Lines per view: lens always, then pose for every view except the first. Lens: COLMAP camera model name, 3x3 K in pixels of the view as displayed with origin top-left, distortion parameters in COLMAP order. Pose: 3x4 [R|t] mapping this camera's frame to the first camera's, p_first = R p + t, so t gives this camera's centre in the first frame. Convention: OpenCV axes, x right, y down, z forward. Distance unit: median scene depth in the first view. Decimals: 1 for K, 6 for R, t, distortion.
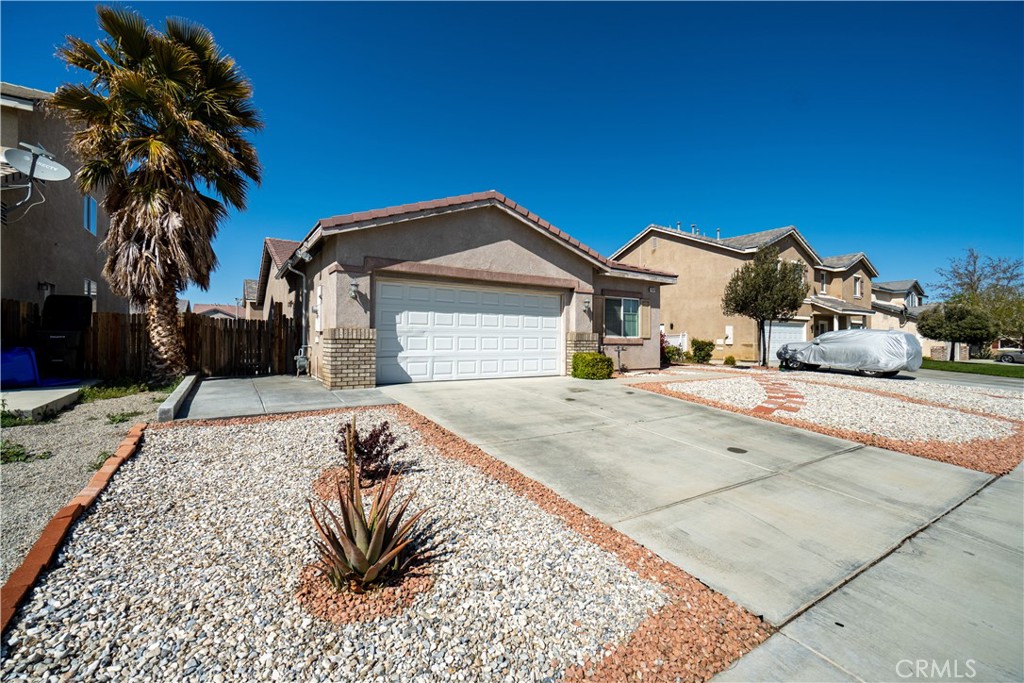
lens RADIAL K [[442.4, 0, 507.7], [0, 442.4, 344.5], [0, 0, 1]] dist [-0.001439, 0.000520]
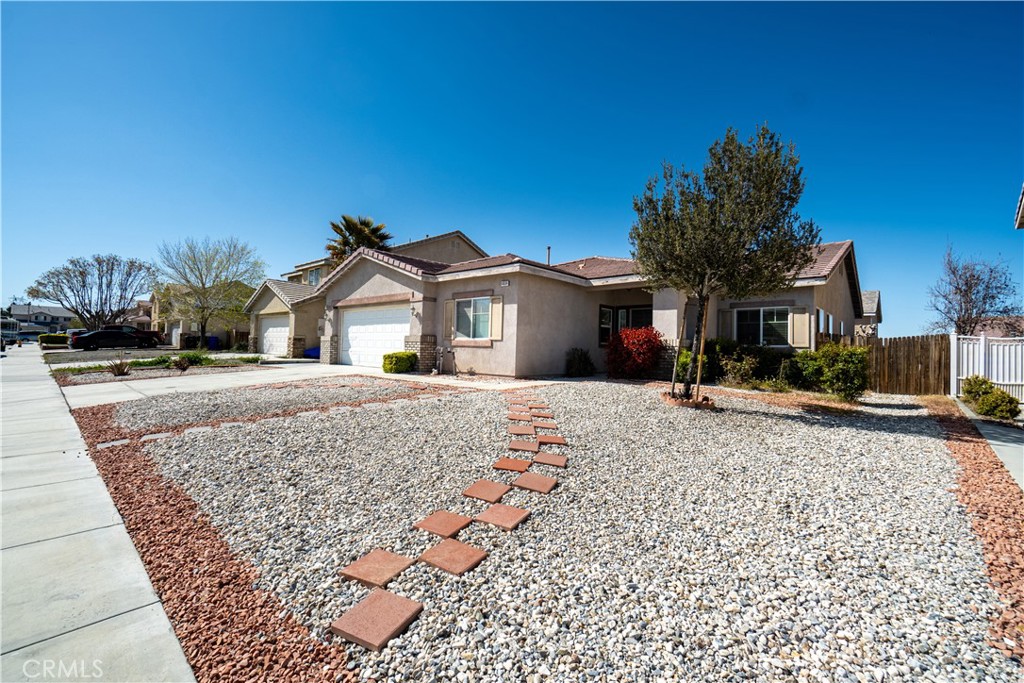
lens RADIAL K [[421.0, 0, 516.4], [0, 421.0, 339.8], [0, 0, 1]] dist [0.000520, 0.000027]
pose [[0.271732, -0.020663, -0.962151, 1.440748], [-0.028280, 0.999166, -0.029444, 0.012005], [0.961957, 0.035210, 0.270922, 1.040114]]
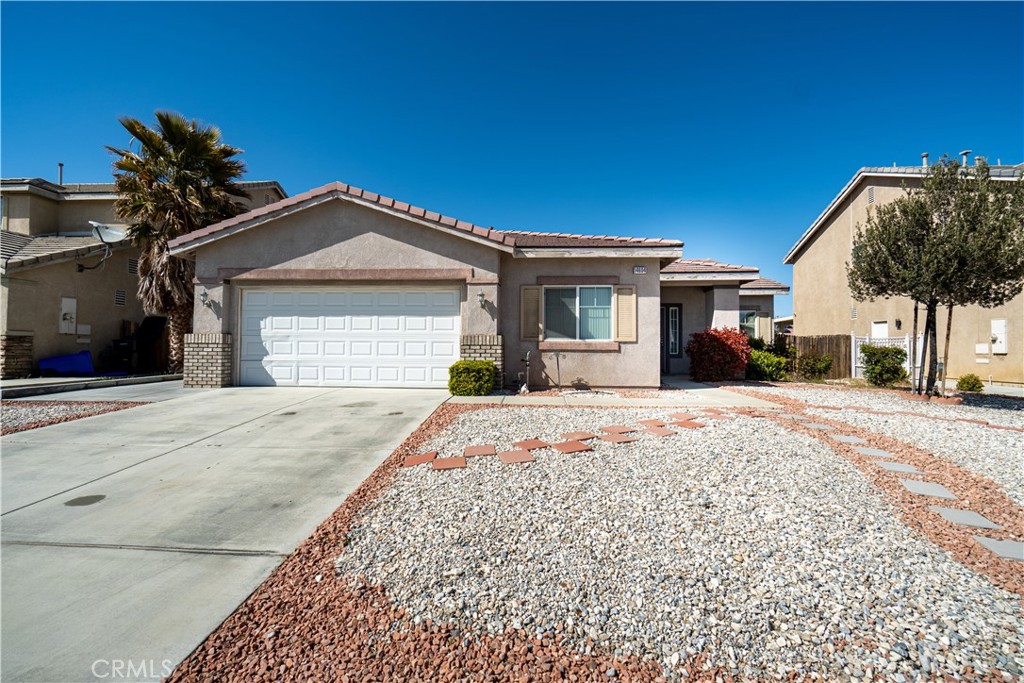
lens RADIAL K [[442.4, 0, 508.8], [0, 442.4, 345.4], [0, 0, 1]] dist [-0.001439, 0.000520]
pose [[0.804998, -0.005149, -0.593255, 0.731395], [-0.005530, 0.999854, -0.016181, 0.004798], [0.593252, 0.016307, 0.804852, 0.436355]]
